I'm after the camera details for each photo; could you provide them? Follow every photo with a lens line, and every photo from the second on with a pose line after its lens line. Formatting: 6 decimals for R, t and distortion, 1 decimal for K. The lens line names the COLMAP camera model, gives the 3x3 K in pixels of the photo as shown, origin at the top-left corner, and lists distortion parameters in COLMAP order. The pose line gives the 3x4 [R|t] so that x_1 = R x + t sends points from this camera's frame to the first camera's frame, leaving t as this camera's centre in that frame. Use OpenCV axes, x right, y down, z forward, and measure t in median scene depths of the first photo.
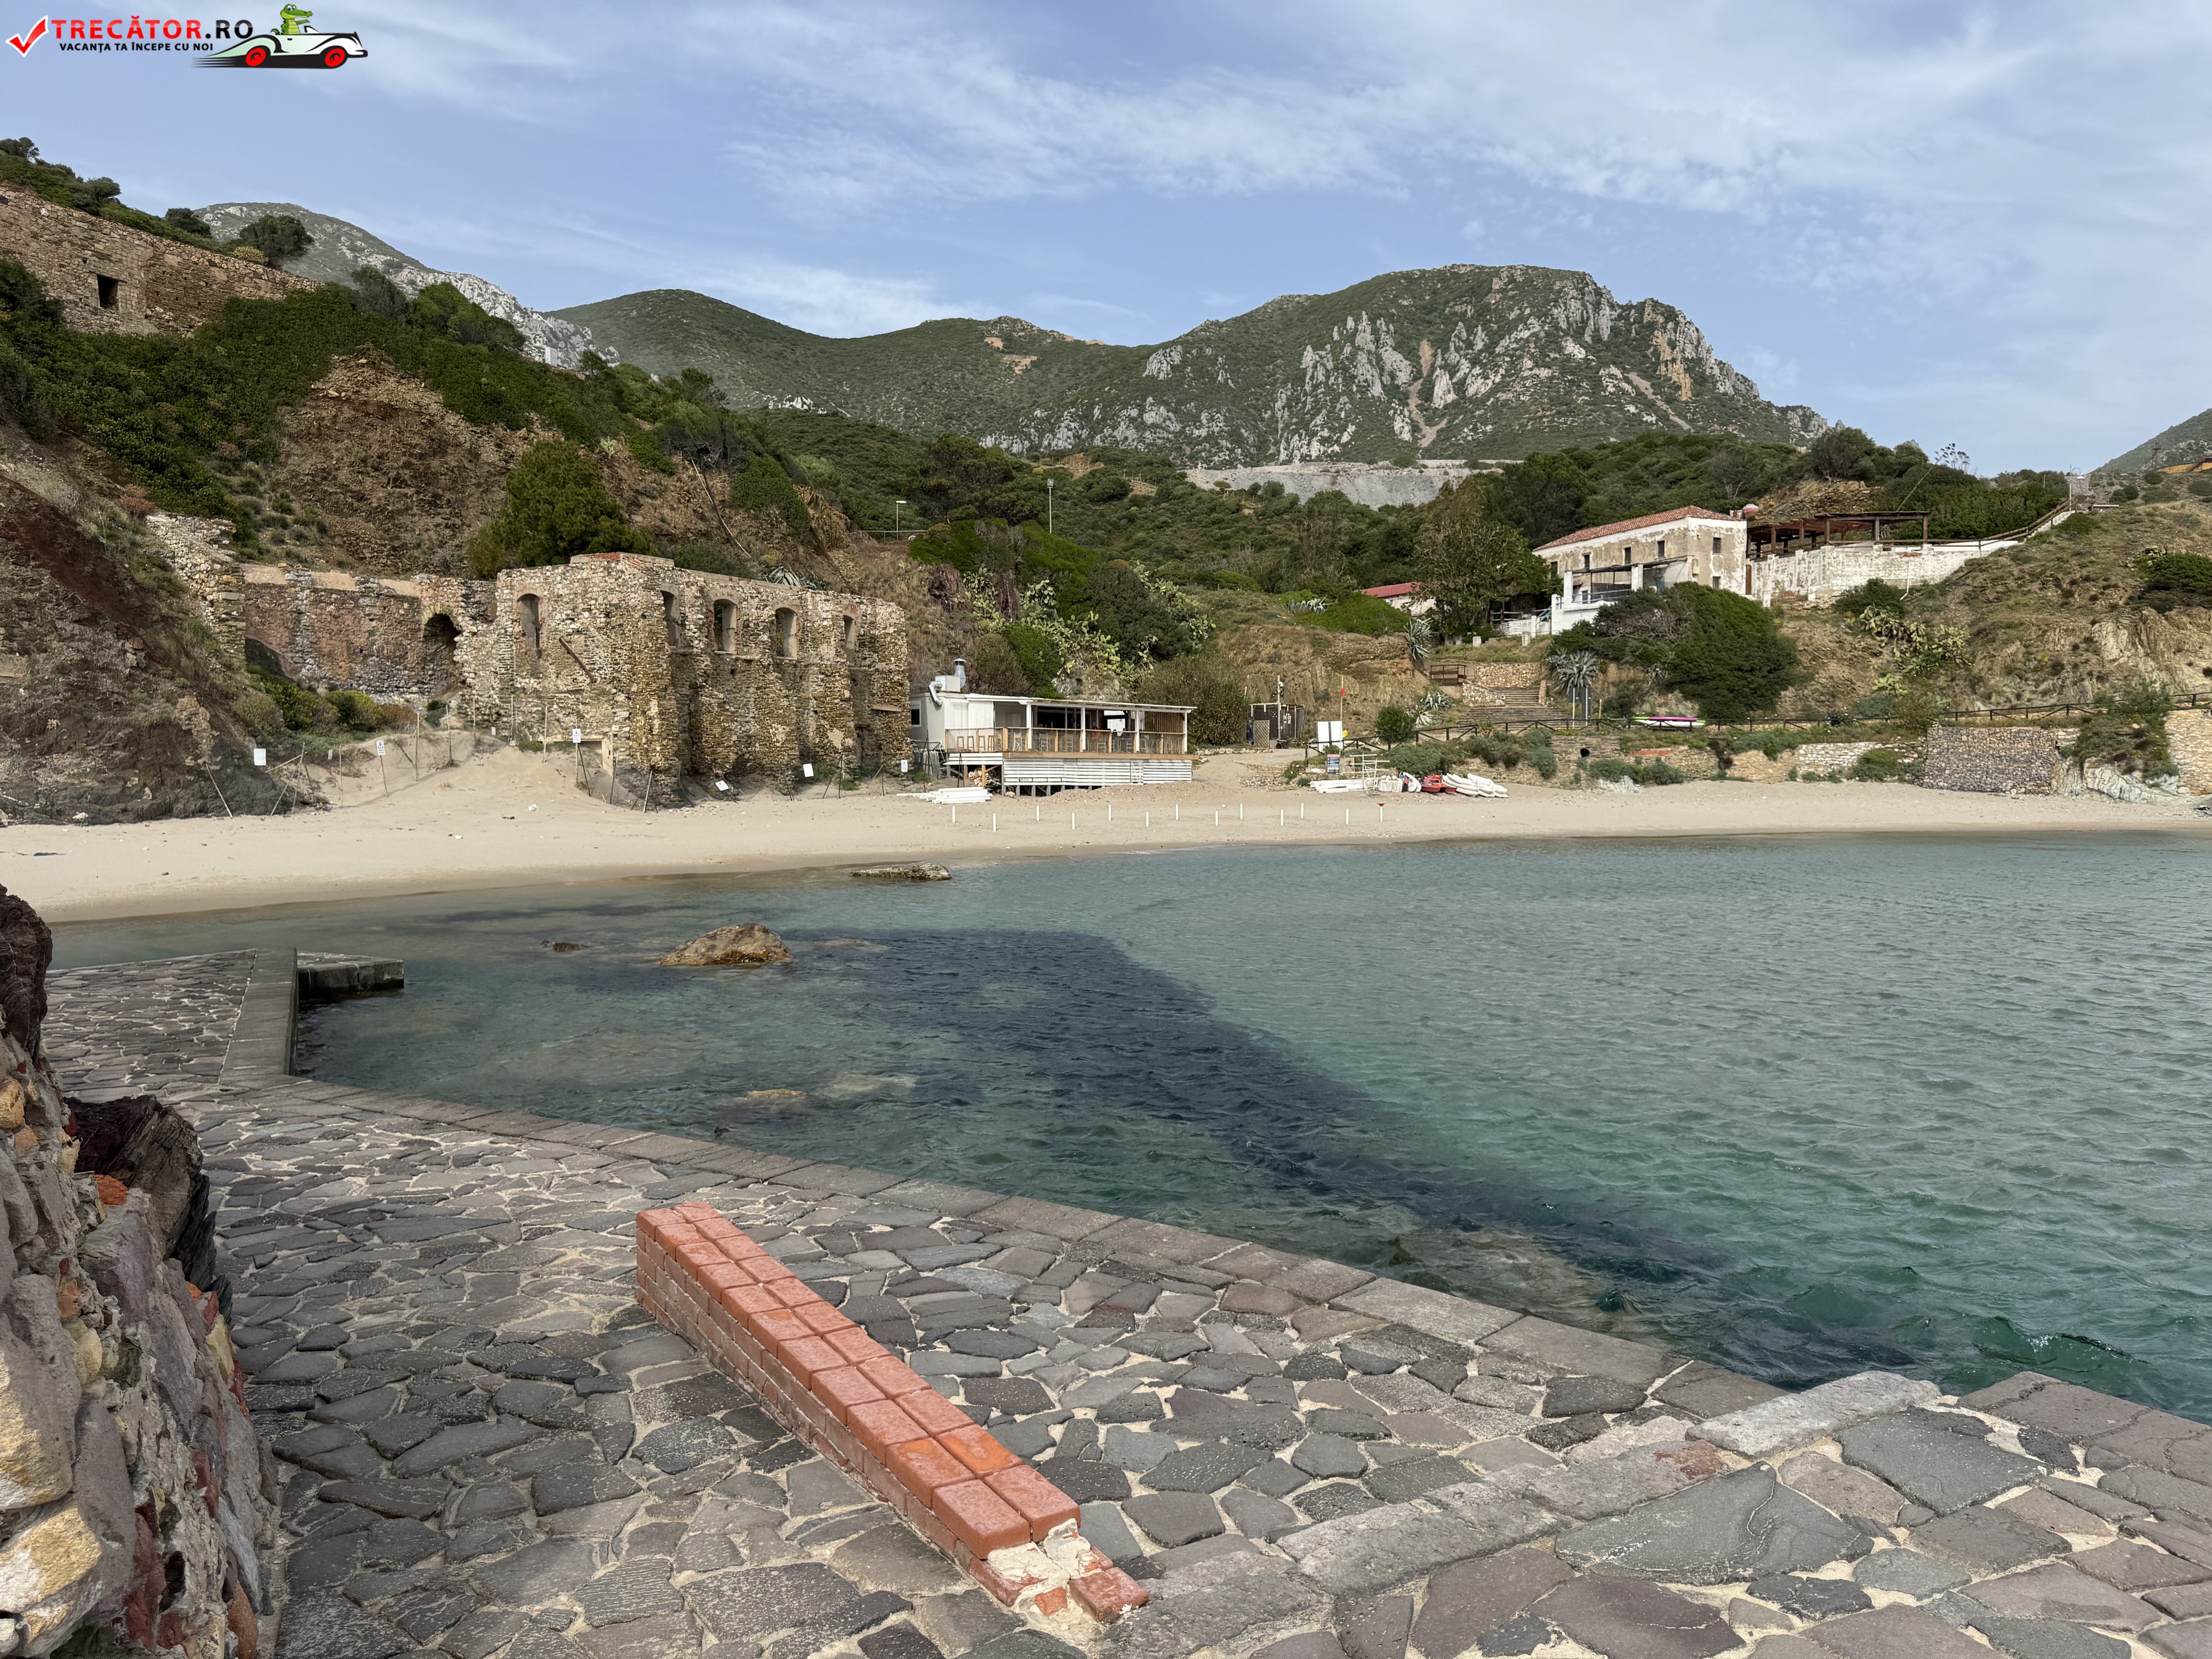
lens RADIAL K [[1557.0, 0, 1110.0], [0, 1557.0, 853.1], [0, 0, 1]] dist [0.101655, -0.158406]
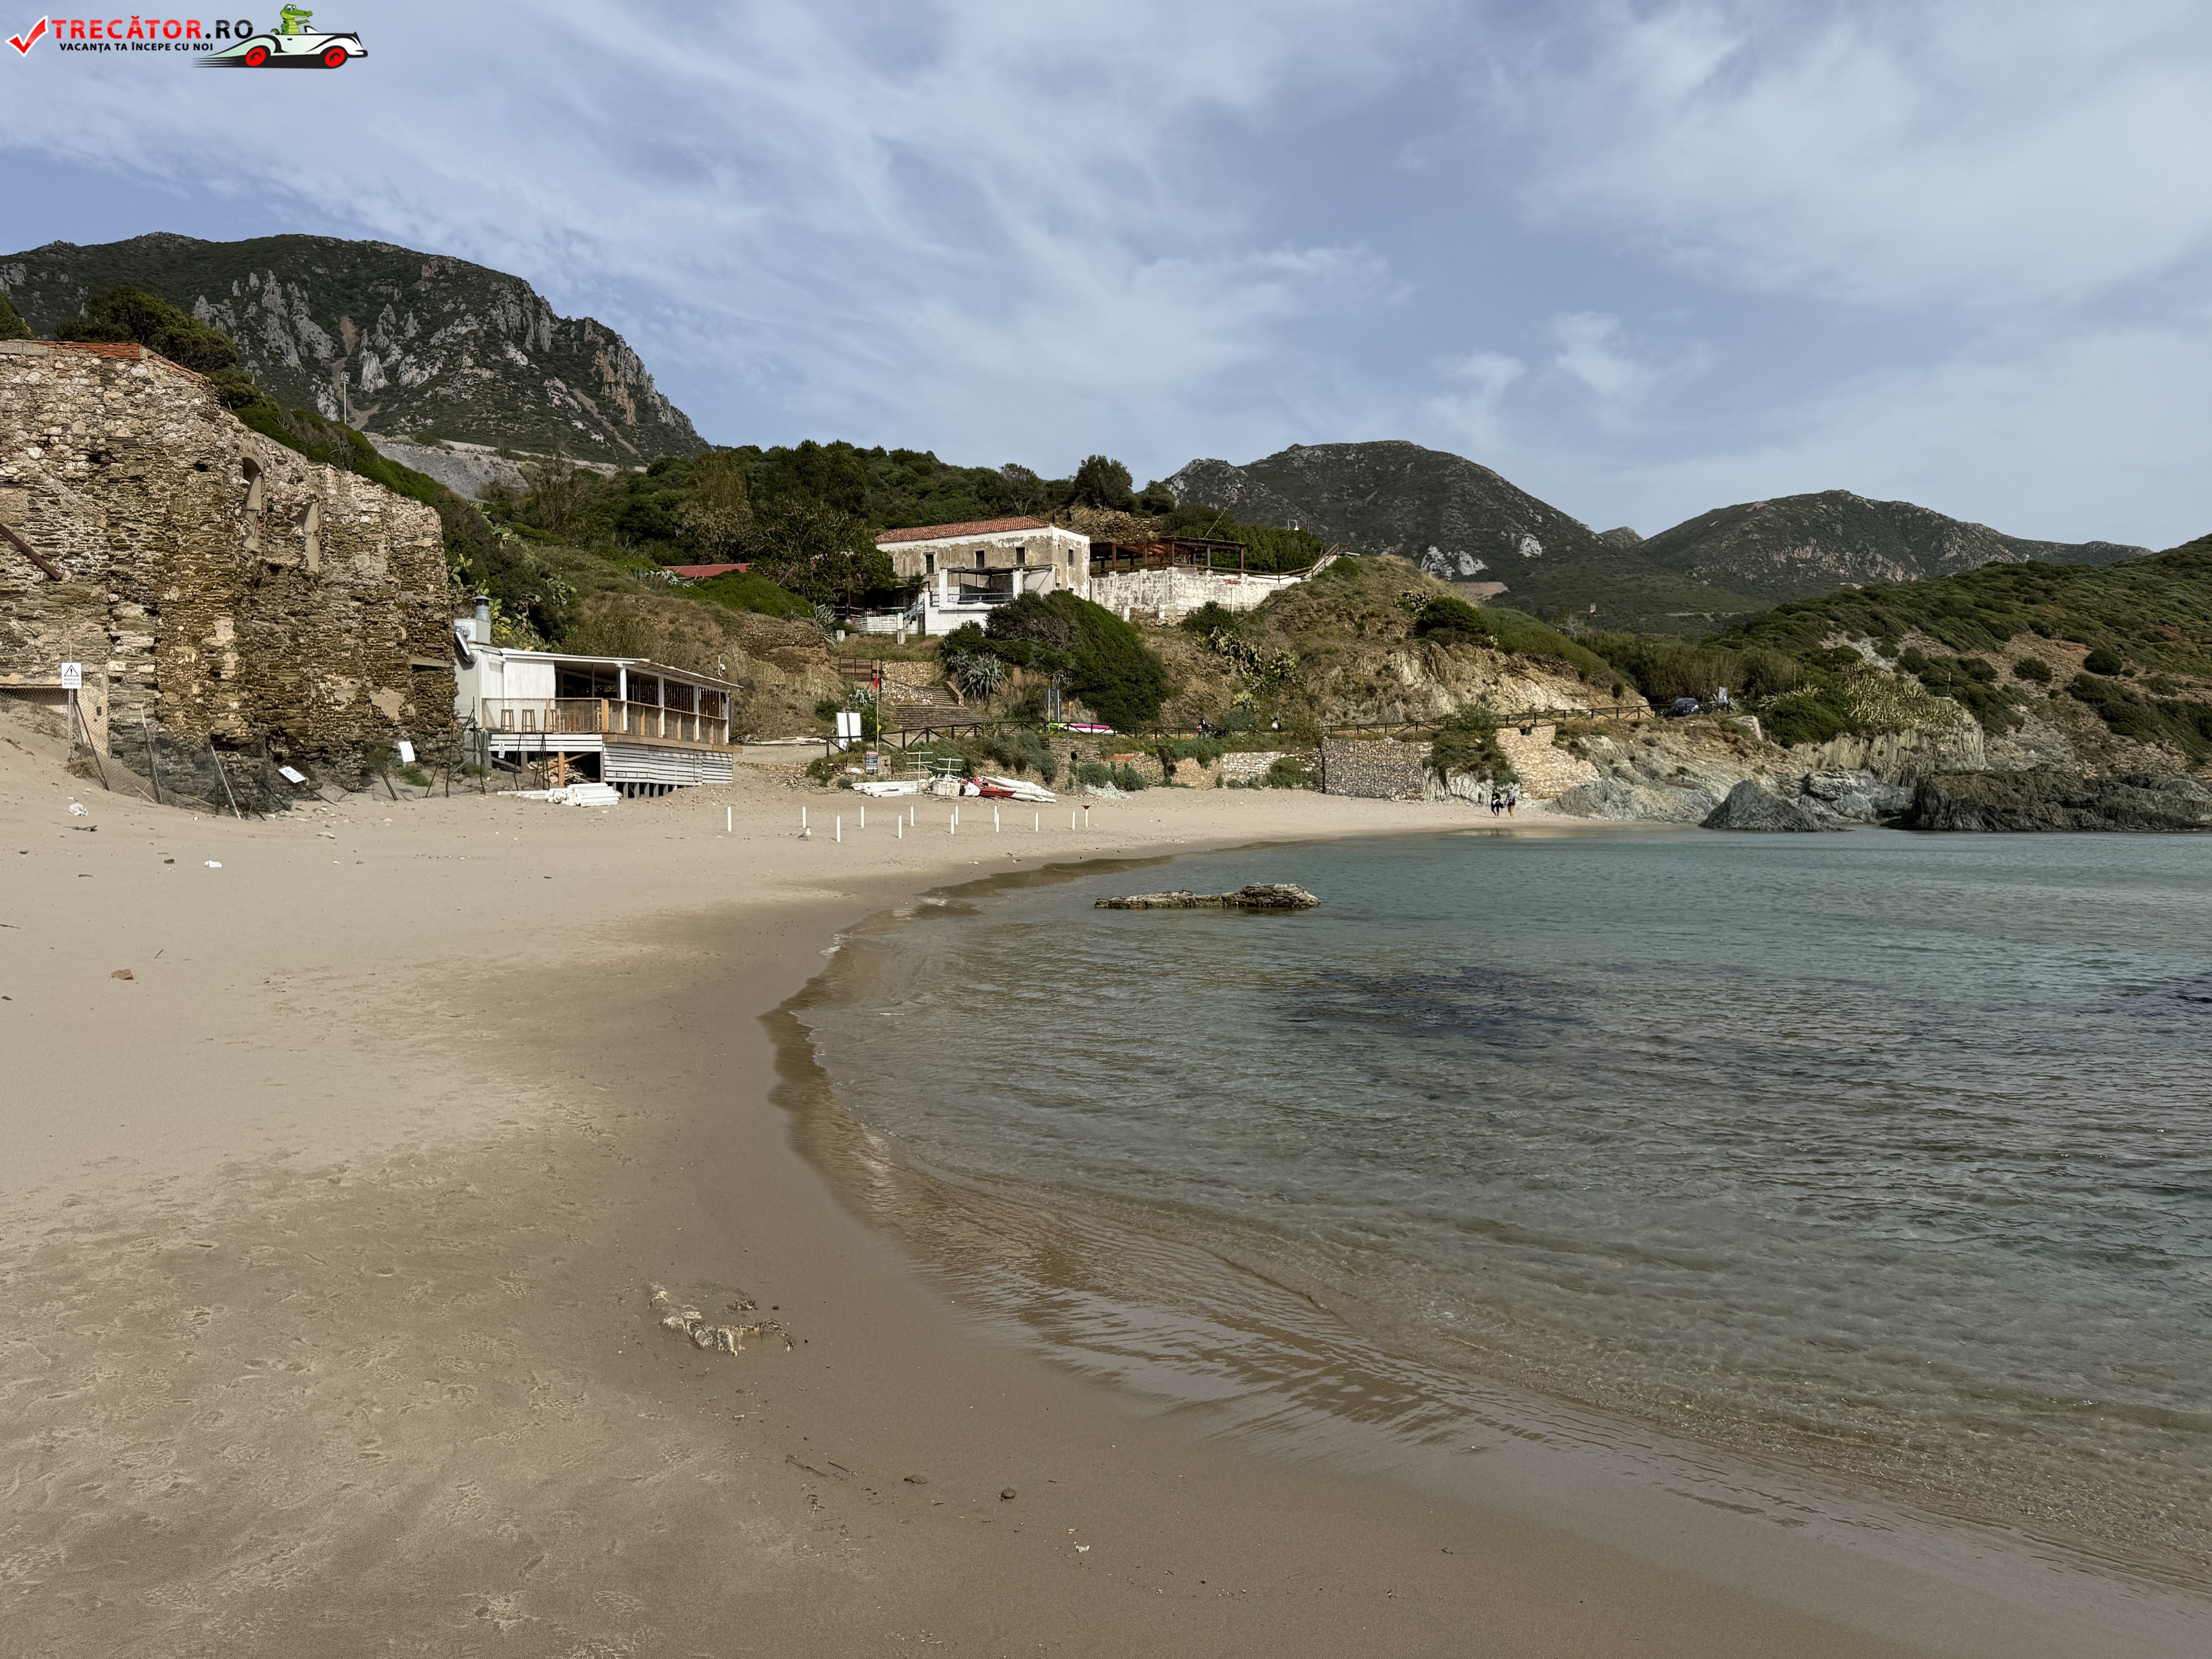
lens RADIAL K [[1543.9, 0, 1084.2], [0, 1543.9, 838.2], [0, 0, 1]] dist [0.139239, -0.188885]
pose [[0.795174, -0.014950, 0.606196, -0.236342], [0.027796, 0.999544, -0.011811, -0.002579], [-0.605743, 0.026242, 0.795227, 0.224978]]
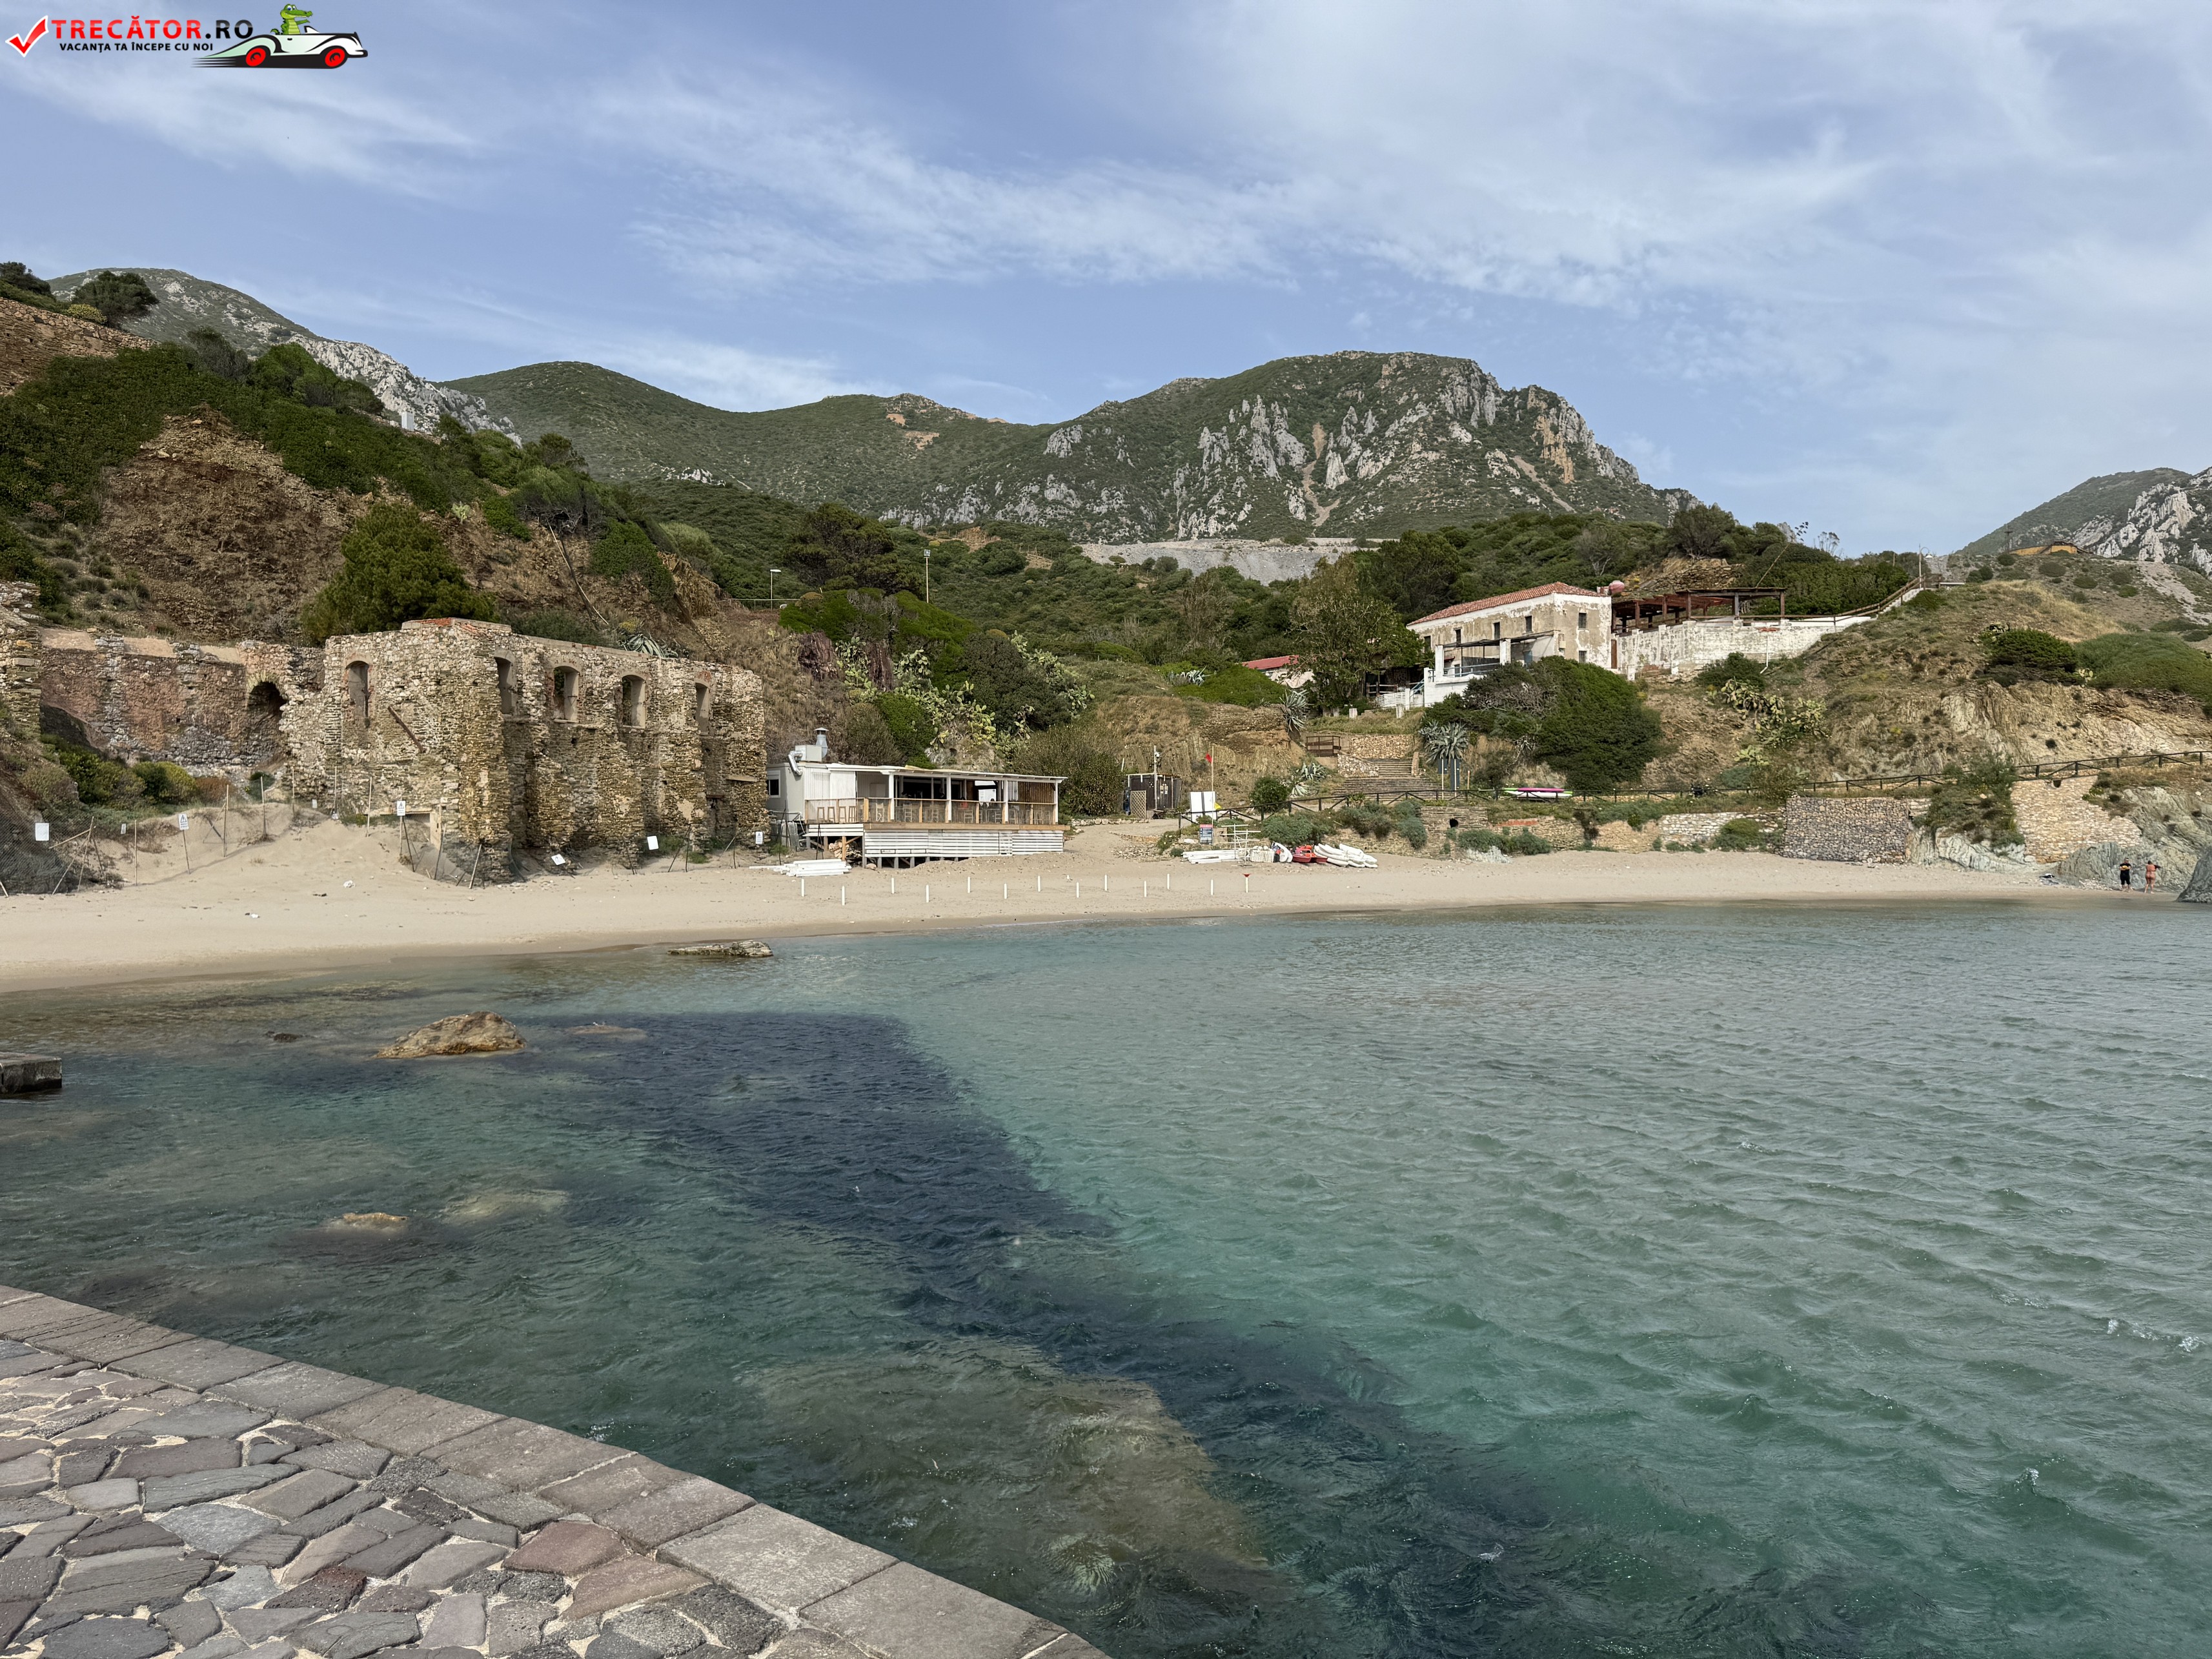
lens RADIAL K [[1554.5, 0, 1108.5], [0, 1554.5, 849.5], [0, 0, 1]] dist [0.081299, -0.097501]
pose [[0.998226, -0.003566, 0.059423, 0.019099], [0.006382, 0.998862, -0.047266, -0.000931], [-0.059187, 0.047562, 0.997113, 0.014212]]
